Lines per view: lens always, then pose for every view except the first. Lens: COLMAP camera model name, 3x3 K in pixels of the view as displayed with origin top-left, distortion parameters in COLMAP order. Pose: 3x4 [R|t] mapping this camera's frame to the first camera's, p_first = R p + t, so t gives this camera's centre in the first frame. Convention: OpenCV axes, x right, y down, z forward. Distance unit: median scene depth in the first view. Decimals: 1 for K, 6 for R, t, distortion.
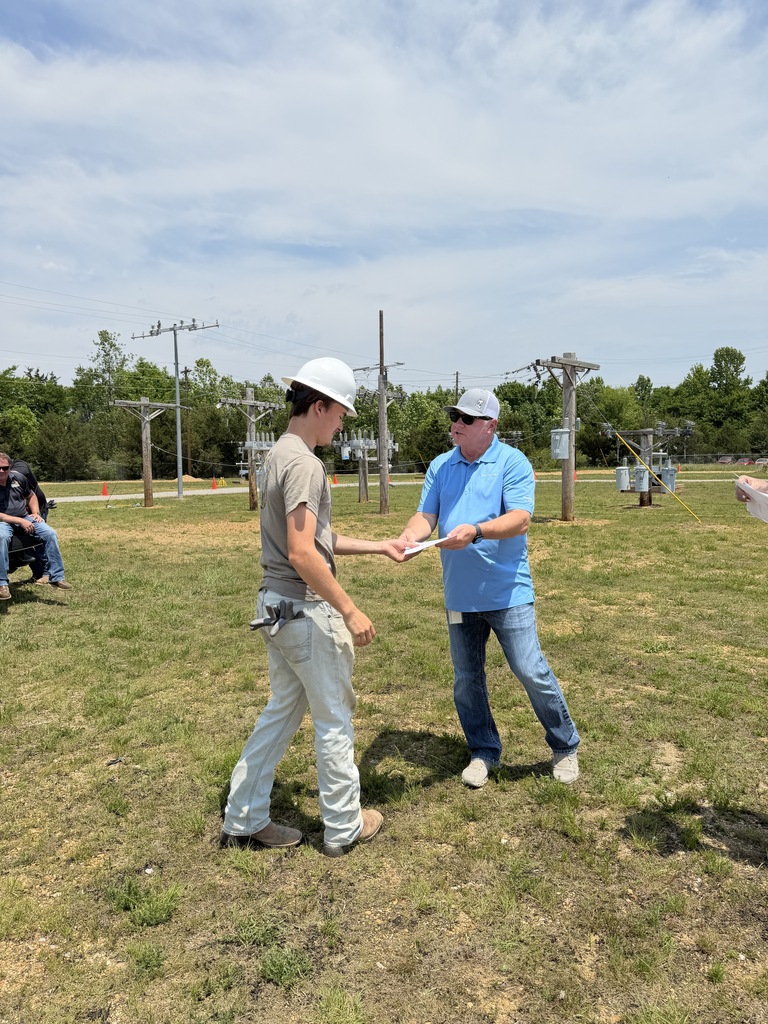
lens RADIAL K [[757.2, 0, 378.2], [0, 757.2, 509.6], [0, 0, 1]] dist [0.033484, -0.046233]
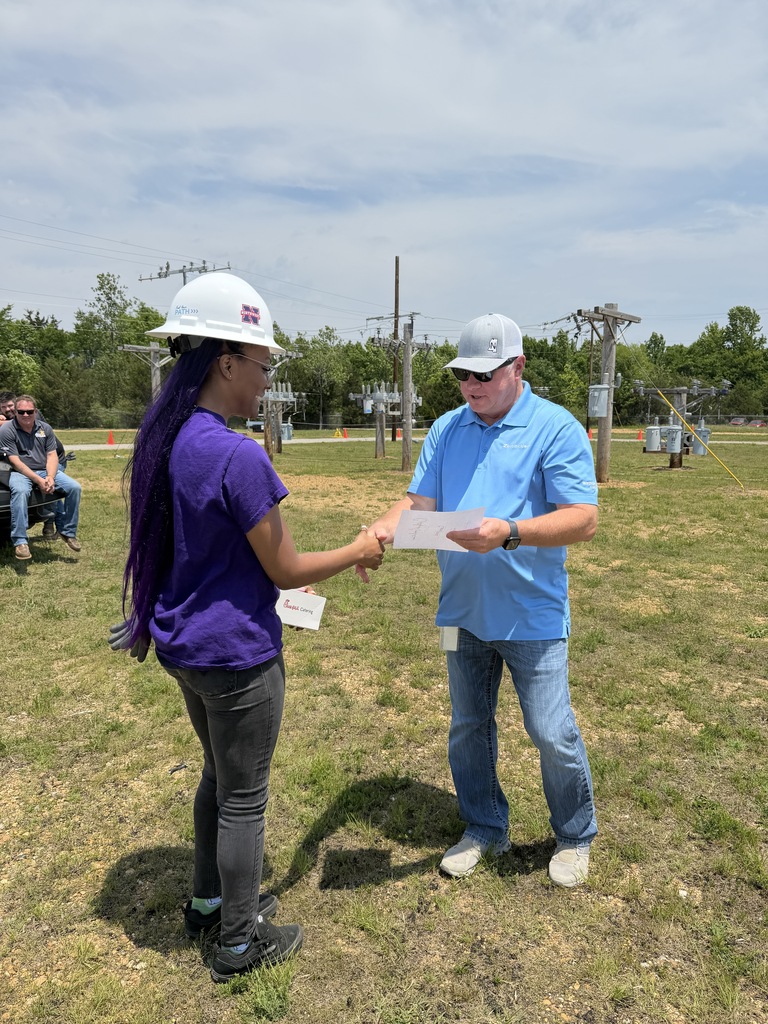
lens RADIAL K [[757.2, 0, 381.2], [0, 757.2, 521.9], [0, 0, 1]] dist [0.033484, -0.046233]
pose [[0.999776, 0.020694, 0.004427, -0.061714], [-0.020970, 0.996901, 0.075818, -0.004560], [-0.002844, -0.075893, 0.997112, 0.083161]]
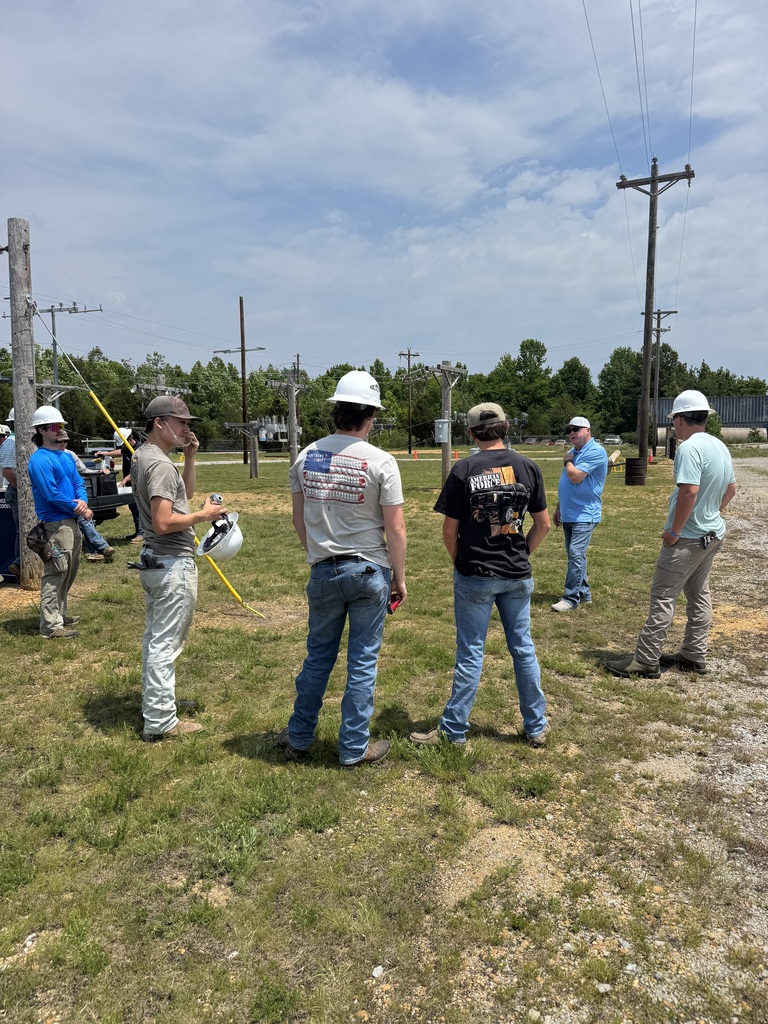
lens RADIAL K [[775.2, 0, 386.0], [0, 775.2, 522.1], [0, 0, 1]] dist [0.023727, -0.004886]
pose [[0.968042, -0.016096, 0.250269, -0.367817], [0.005577, 0.999073, 0.042683, 0.026640], [-0.250725, -0.039923, 0.967235, -0.545804]]
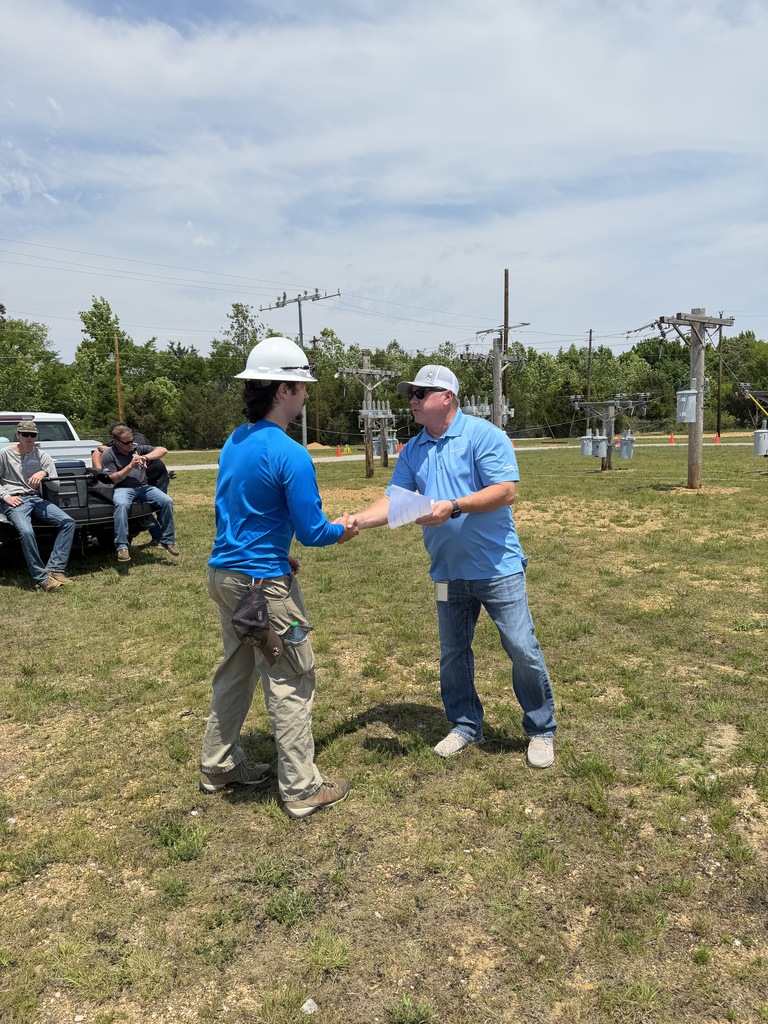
lens RADIAL K [[757.2, 0, 377.4], [0, 757.2, 515.6], [0, 0, 1]] dist [0.033484, -0.046233]
pose [[0.984846, 0.007674, -0.173264, 0.052010], [0.001647, 0.998562, 0.053590, -0.005618], [0.173426, -0.053064, 0.983416, -0.006738]]
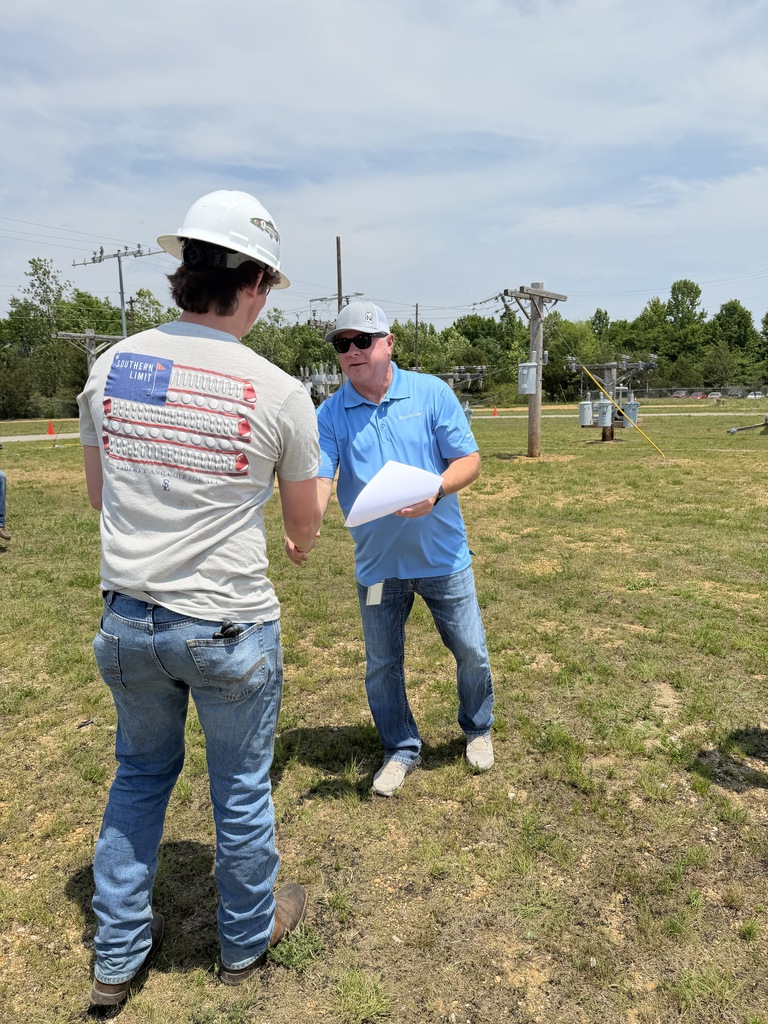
lens RADIAL K [[757.2, 0, 390.9], [0, 757.2, 524.4], [0, 0, 1]] dist [0.033484, -0.046233]
pose [[0.997320, -0.017101, 0.071142, -0.017581], [0.009767, 0.994718, 0.102183, -0.000679], [-0.072513, -0.101214, 0.992218, 0.035817]]
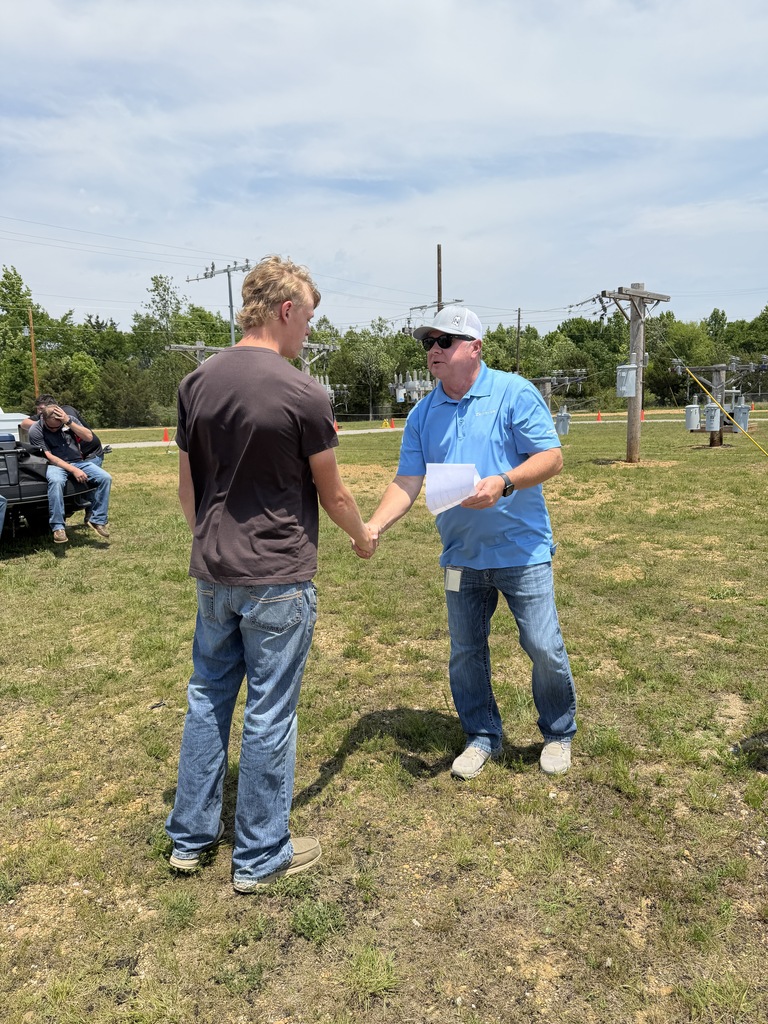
lens RADIAL K [[757.2, 0, 382.6], [0, 757.2, 521.8], [0, 0, 1]] dist [0.033484, -0.046233]
pose [[0.997325, -0.002003, -0.073073, 0.008969], [0.008510, 0.996009, 0.088845, 0.003223], [0.072603, -0.089229, 0.993361, 0.025923]]
